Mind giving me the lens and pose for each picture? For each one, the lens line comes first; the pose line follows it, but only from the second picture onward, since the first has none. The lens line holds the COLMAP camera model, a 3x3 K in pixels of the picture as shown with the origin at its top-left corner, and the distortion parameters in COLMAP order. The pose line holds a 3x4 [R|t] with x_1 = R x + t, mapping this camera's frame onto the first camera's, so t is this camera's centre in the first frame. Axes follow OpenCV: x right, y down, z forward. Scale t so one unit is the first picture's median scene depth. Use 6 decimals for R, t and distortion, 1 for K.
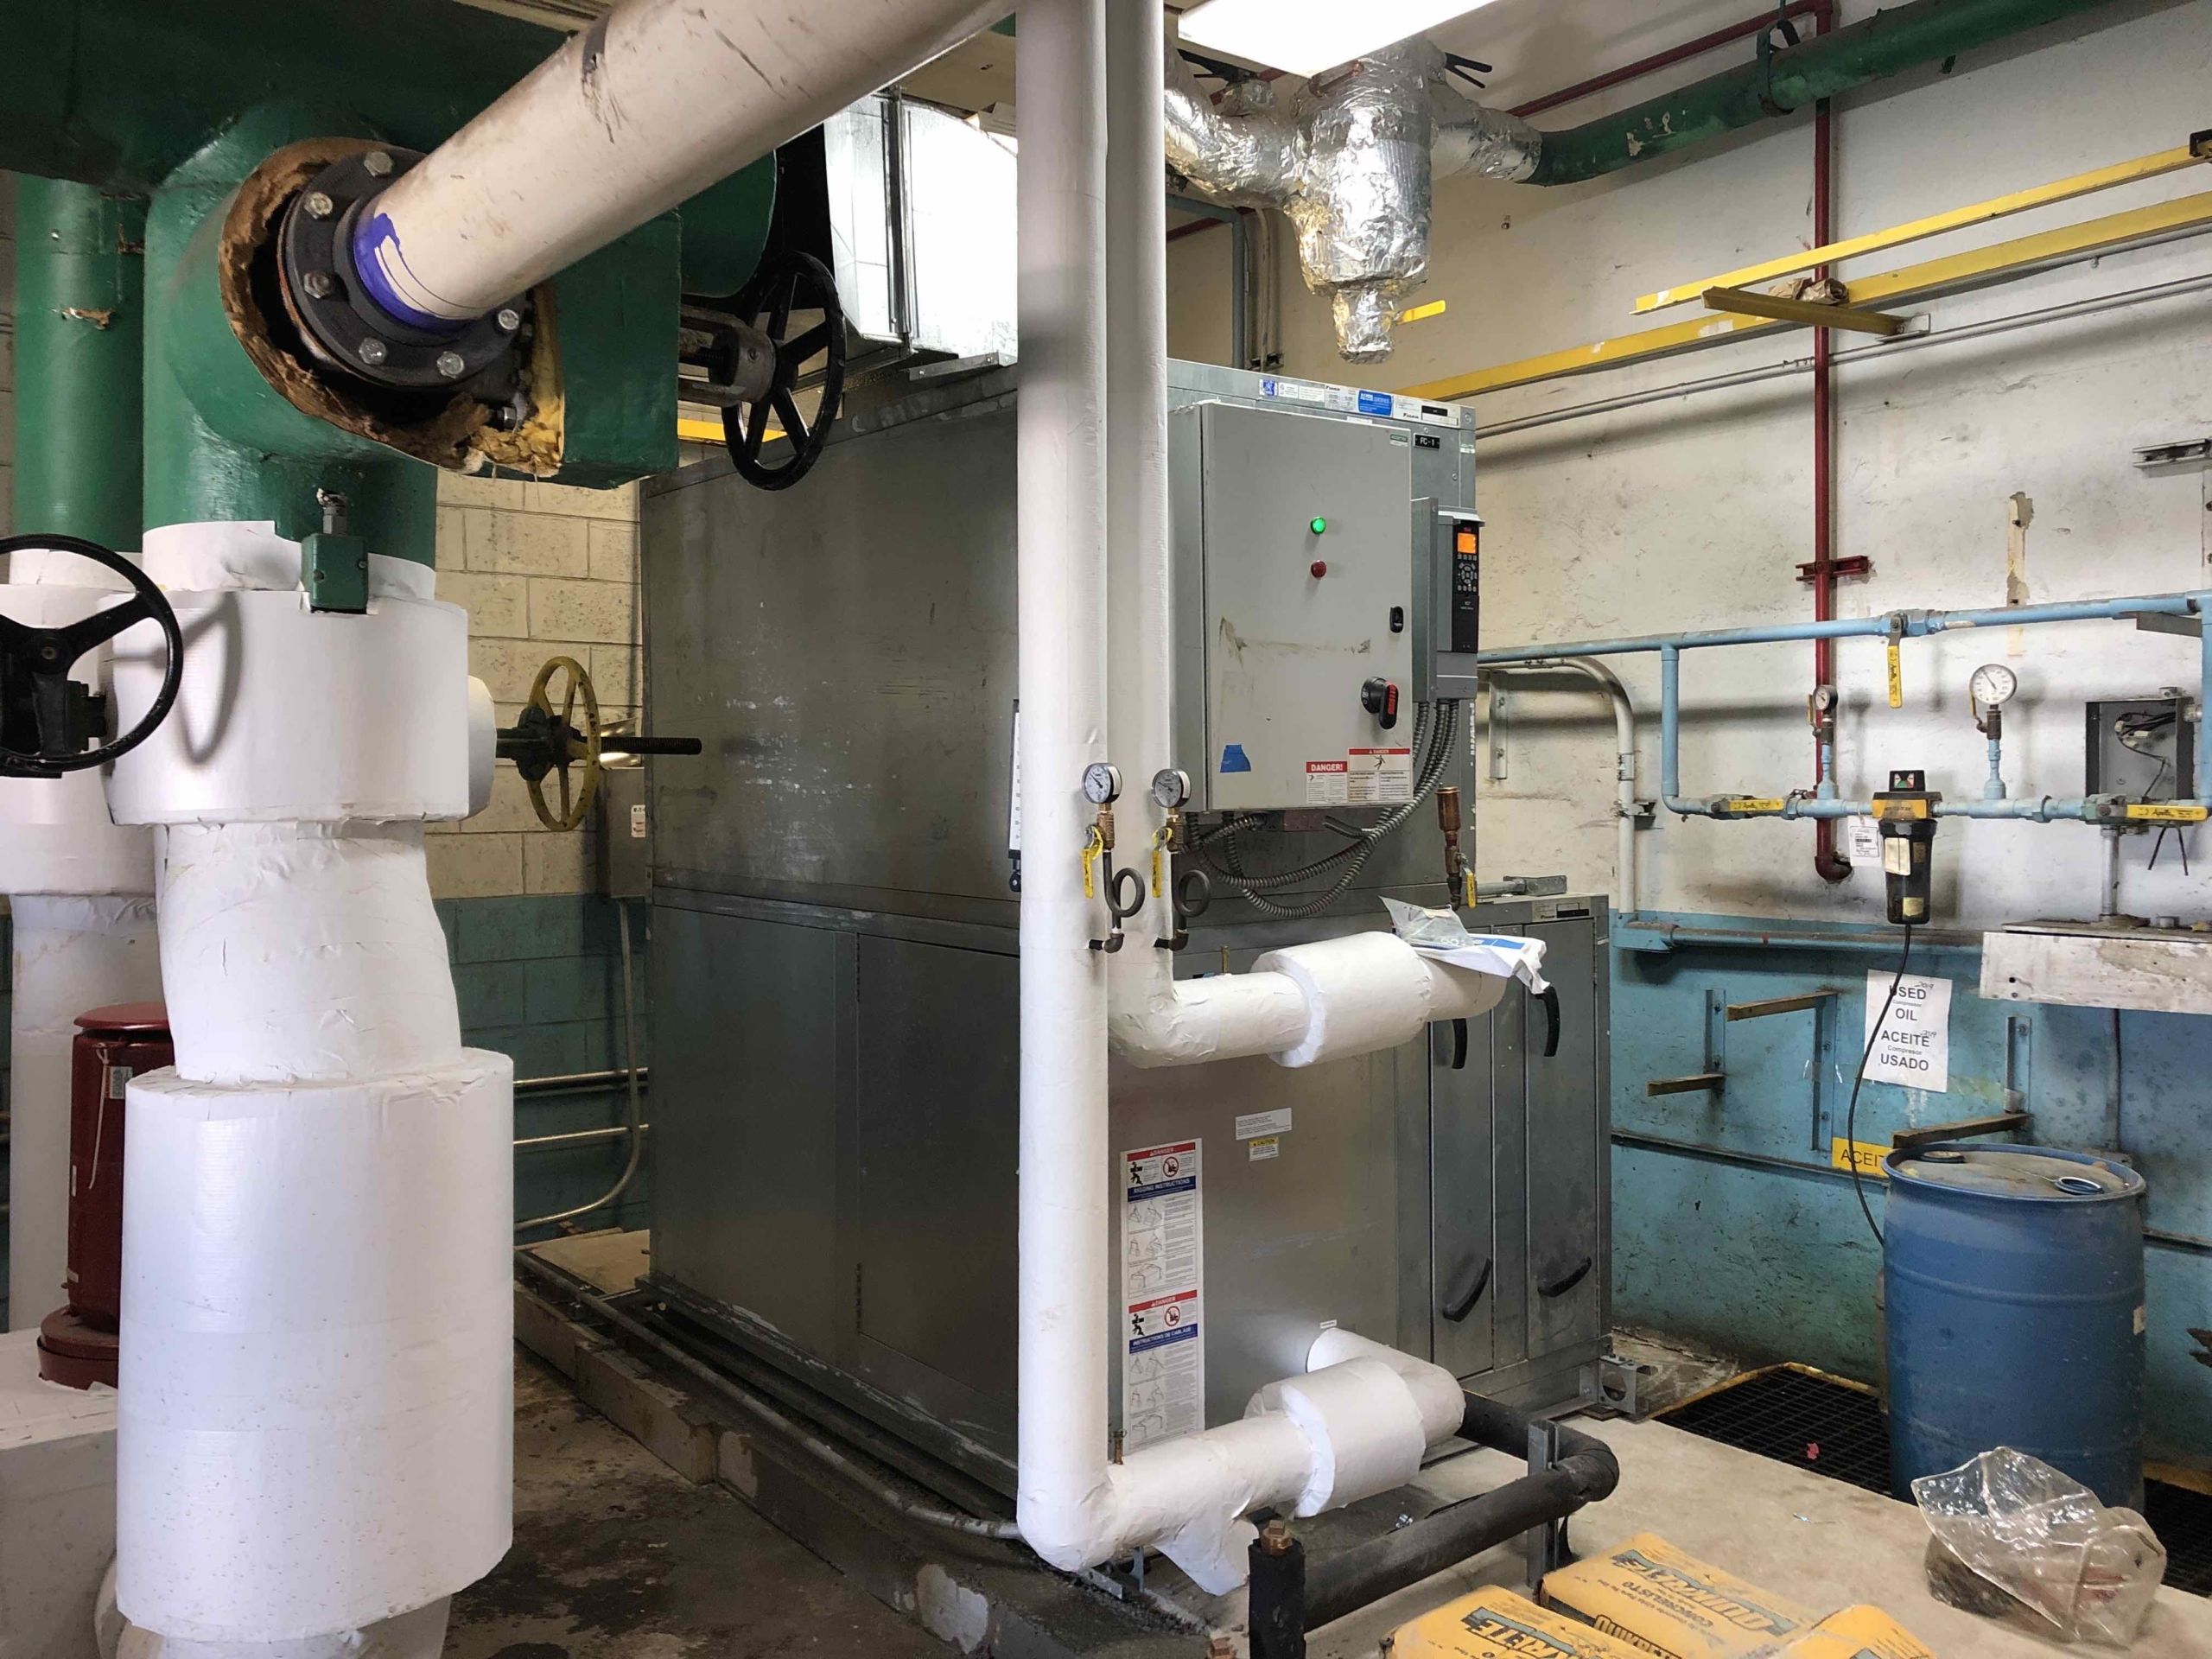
lens RADIAL K [[1839.9, 0, 1108.2], [0, 1839.9, 815.4], [0, 0, 1]] dist [0.001393, -0.002319]
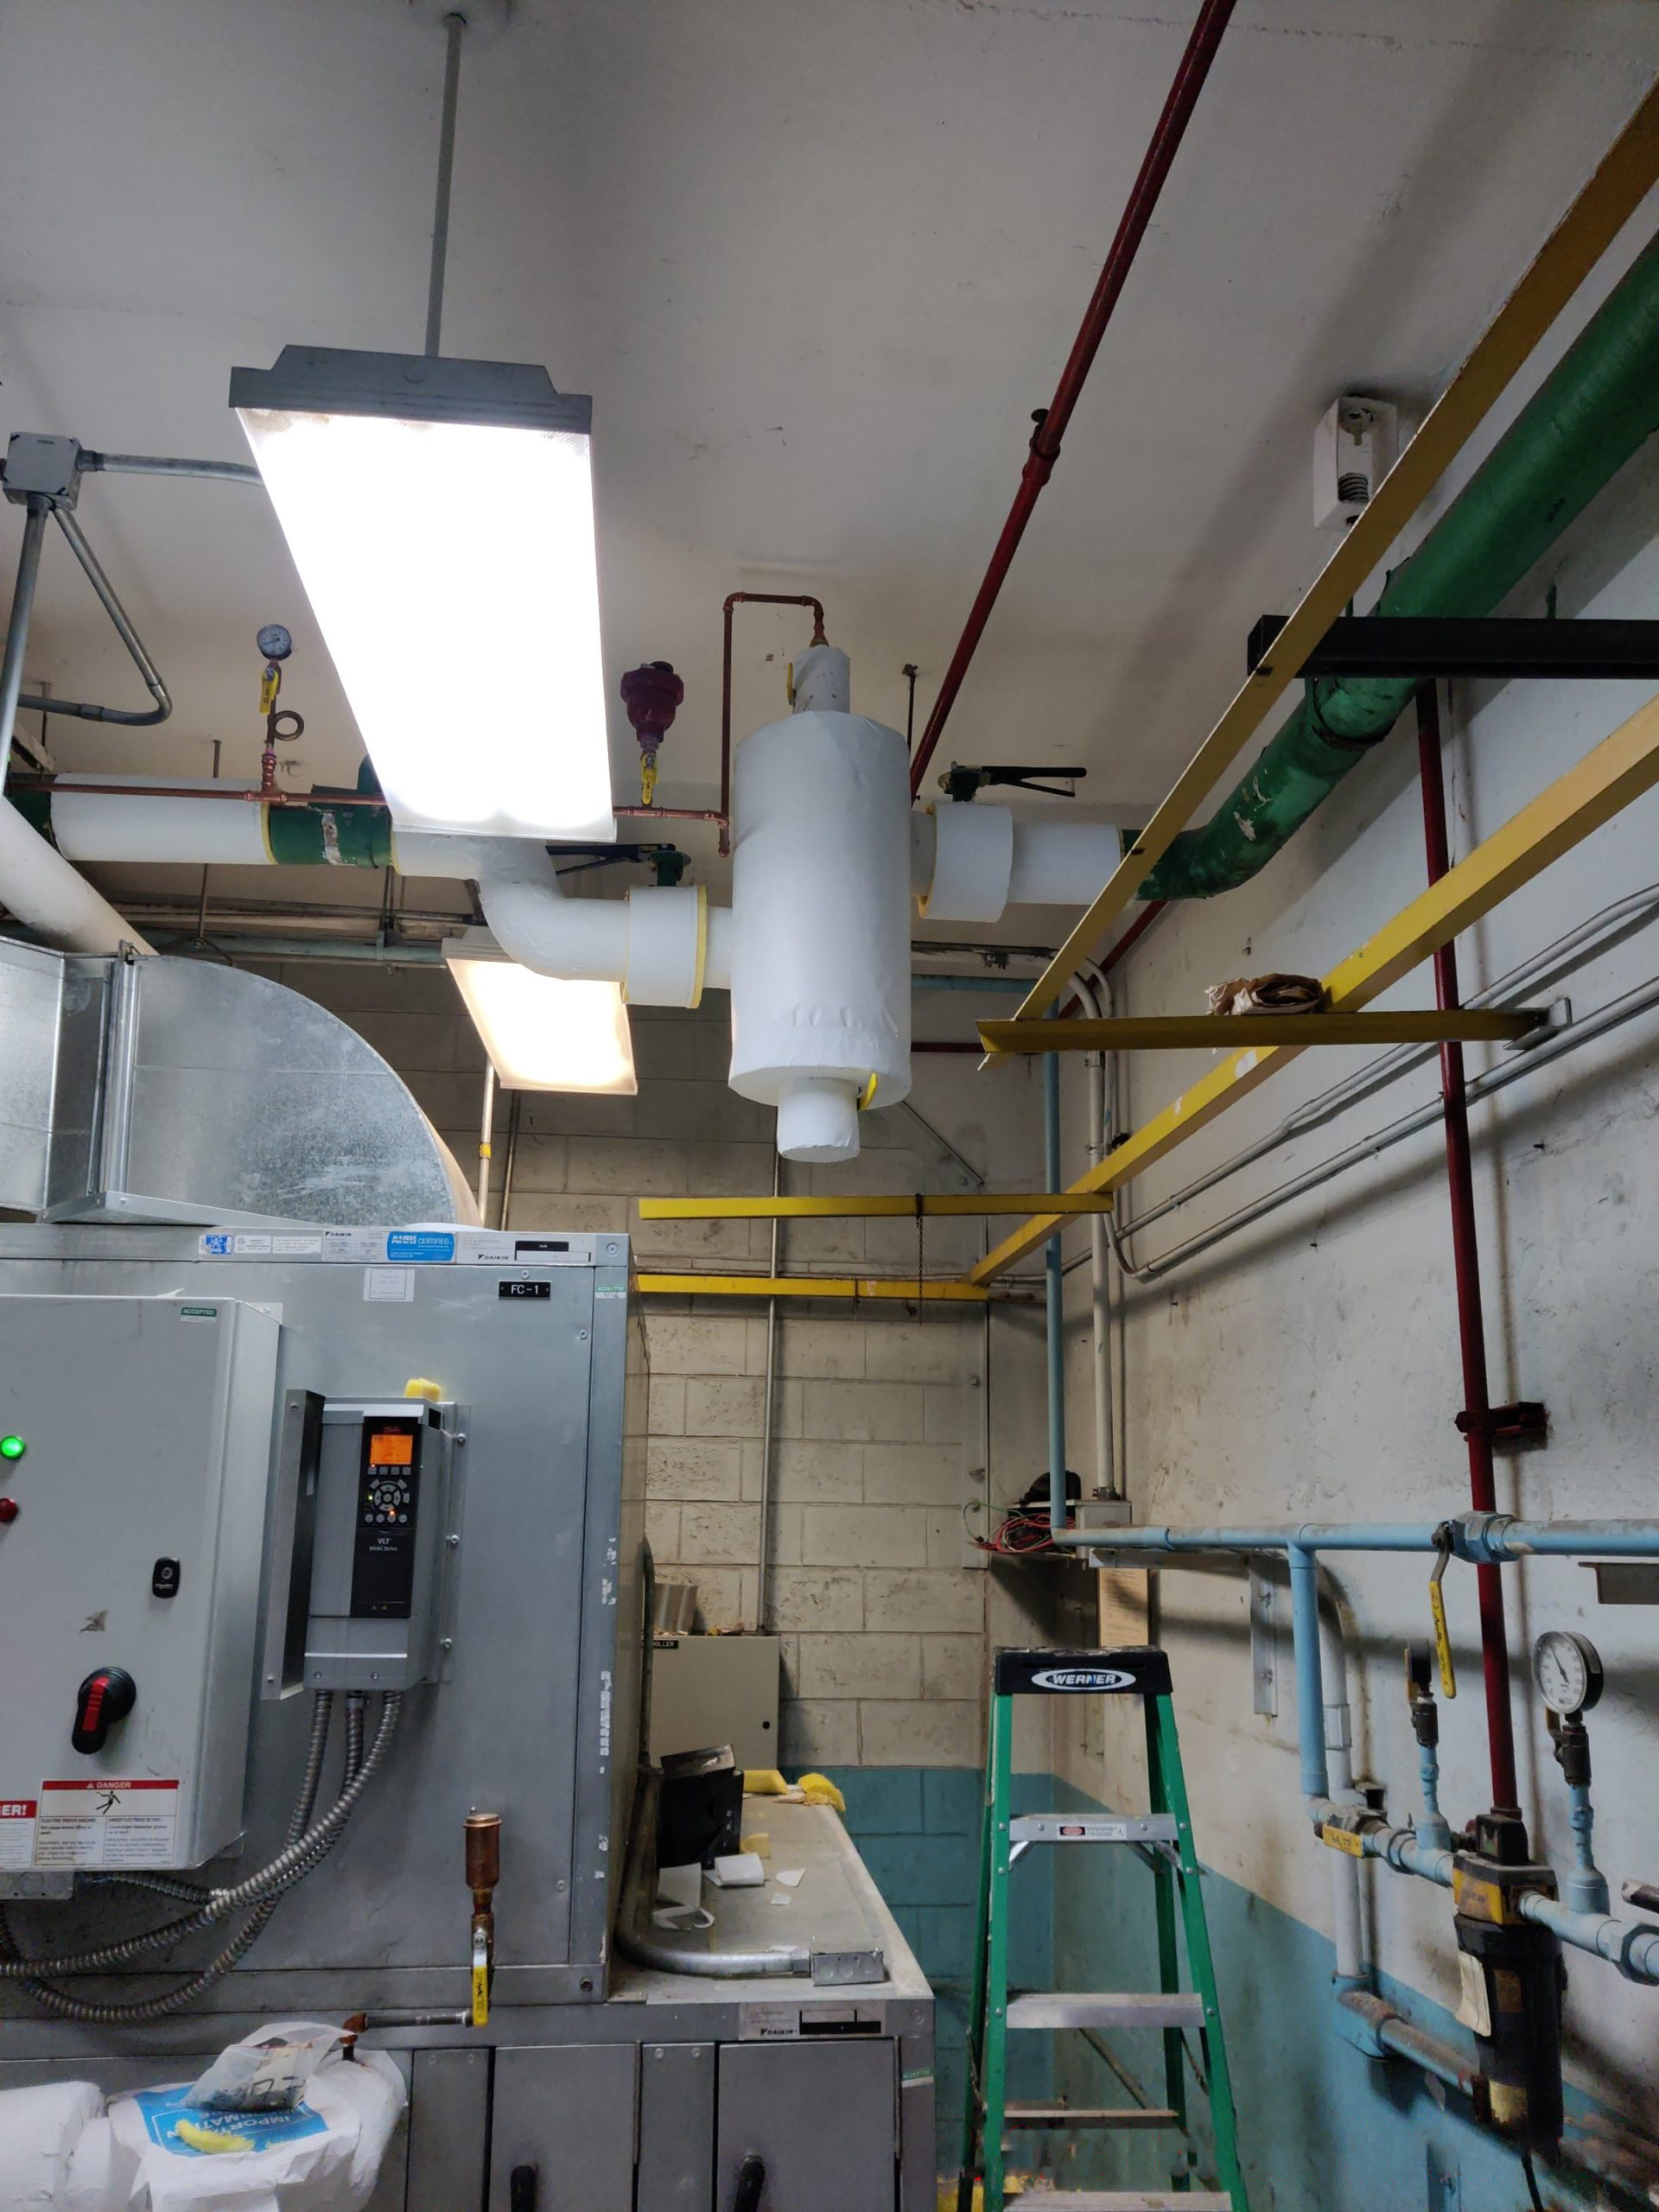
lens RADIAL K [[1715.5, 0, 831.1], [0, 1715.5, 1121.3], [0, 0, 1]] dist [-0.010490, -0.005311]
pose [[0.852968, -0.107163, -0.510844, 0.575930], [-0.026300, 0.968631, -0.247109, -0.098349], [0.521300, 0.224211, 0.823393, 0.467508]]
